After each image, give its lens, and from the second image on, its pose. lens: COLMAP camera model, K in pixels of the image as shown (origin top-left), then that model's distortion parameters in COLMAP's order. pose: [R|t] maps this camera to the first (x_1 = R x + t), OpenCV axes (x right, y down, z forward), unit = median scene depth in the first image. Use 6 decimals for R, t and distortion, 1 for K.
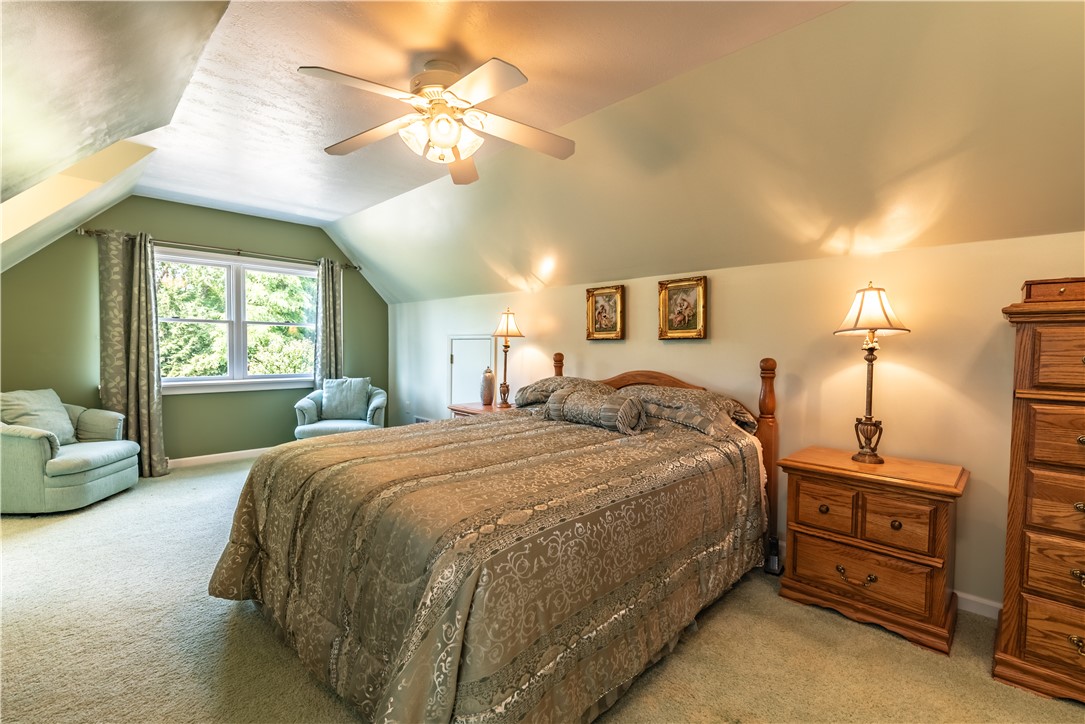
lens RADIAL K [[478.0, 0, 533.8], [0, 478.0, 357.7], [0, 0, 1]] dist [0.001753, -0.000372]
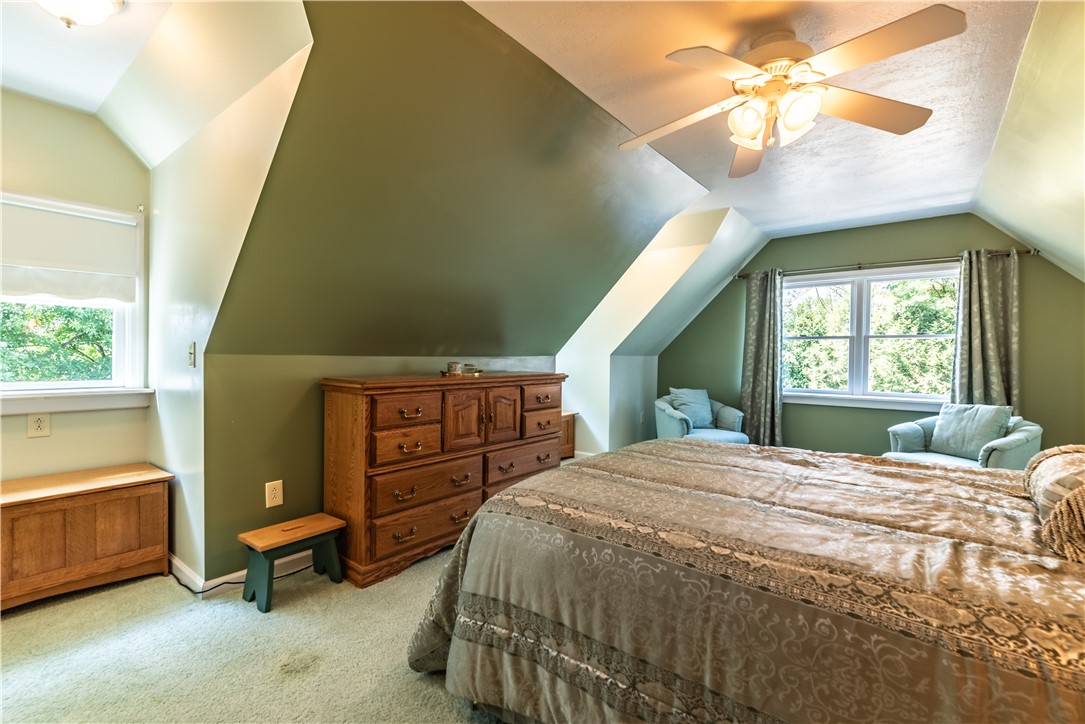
lens RADIAL K [[478.0, 0, 534.2], [0, 478.0, 366.7], [0, 0, 1]] dist [0.001753, -0.000372]
pose [[0.112792, 0.013774, -0.993523, 0.330027], [-0.032530, 0.999419, 0.010163, -0.001944], [0.993086, 0.031173, 0.113175, 0.257840]]
